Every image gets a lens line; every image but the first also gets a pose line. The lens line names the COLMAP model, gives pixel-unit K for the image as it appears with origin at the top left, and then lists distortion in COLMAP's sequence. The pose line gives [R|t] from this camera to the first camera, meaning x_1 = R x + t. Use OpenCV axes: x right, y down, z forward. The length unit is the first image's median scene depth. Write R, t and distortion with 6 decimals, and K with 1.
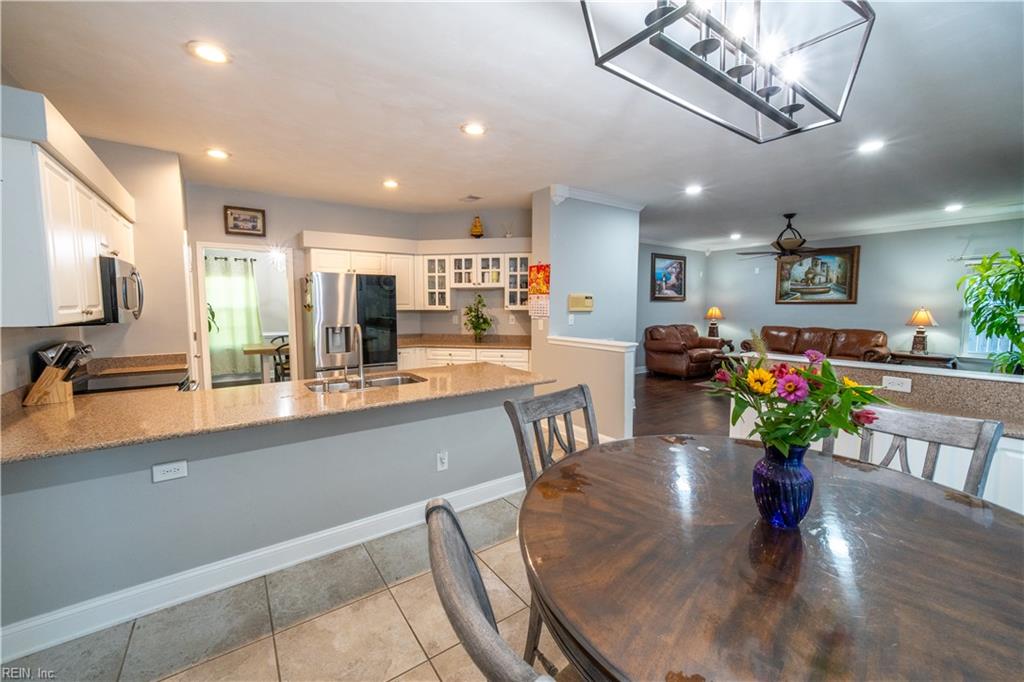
lens RADIAL K [[415.7, 0, 516.6], [0, 415.7, 336.1], [0, 0, 1]] dist [-0.001785, 0.000476]
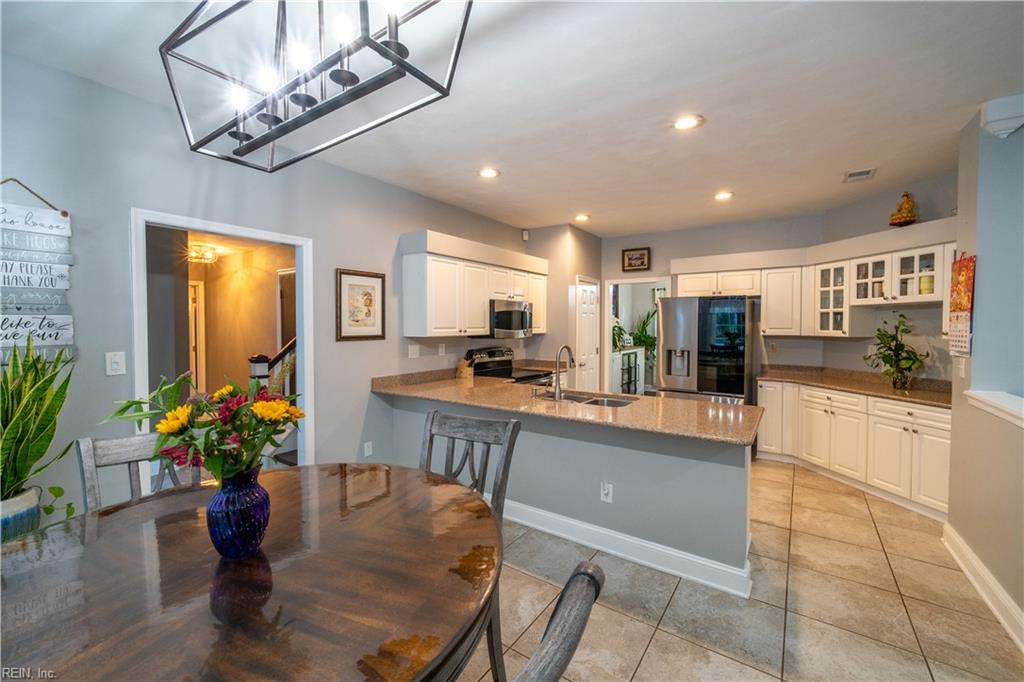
lens RADIAL K [[415.7, 0, 511.8], [0, 415.7, 333.6], [0, 0, 1]] dist [-0.001785, 0.000476]
pose [[0.332913, 0.018731, -0.942772, 0.321870], [-0.077296, 0.996980, -0.007487, -0.018825], [0.939784, 0.075365, 0.333355, 0.226854]]
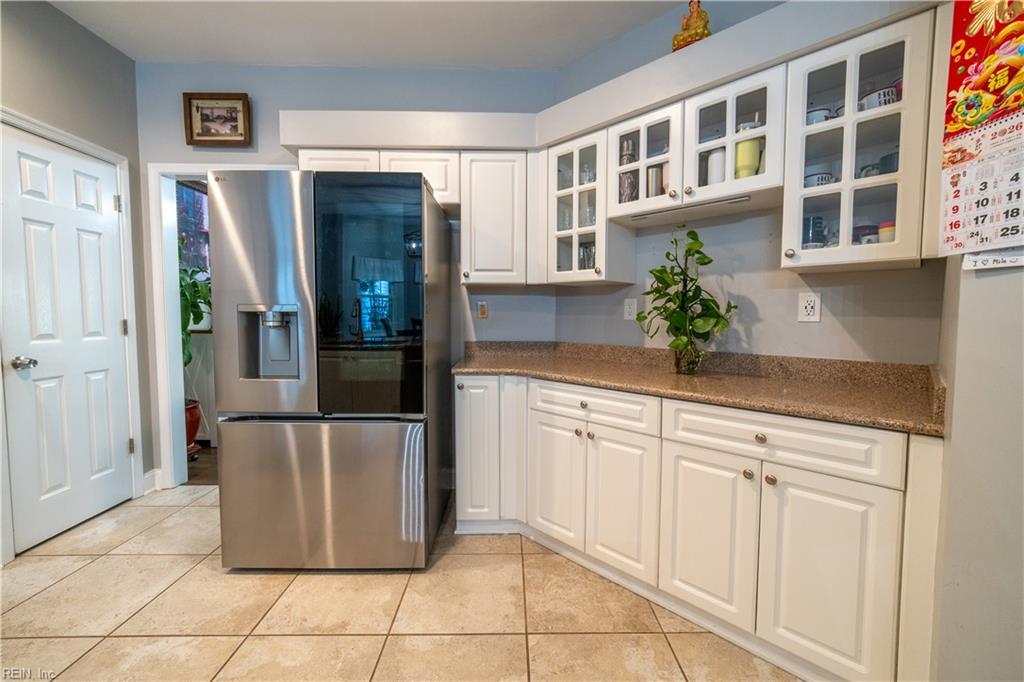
lens RADIAL K [[415.7, 0, 515.9], [0, 415.7, 334.0], [0, 0, 1]] dist [-0.001785, 0.000476]
pose [[0.824601, 0.027453, -0.565048, -0.016593], [-0.046201, 0.998753, -0.018899, -0.004445], [0.563824, 0.041690, 0.824842, 0.665053]]
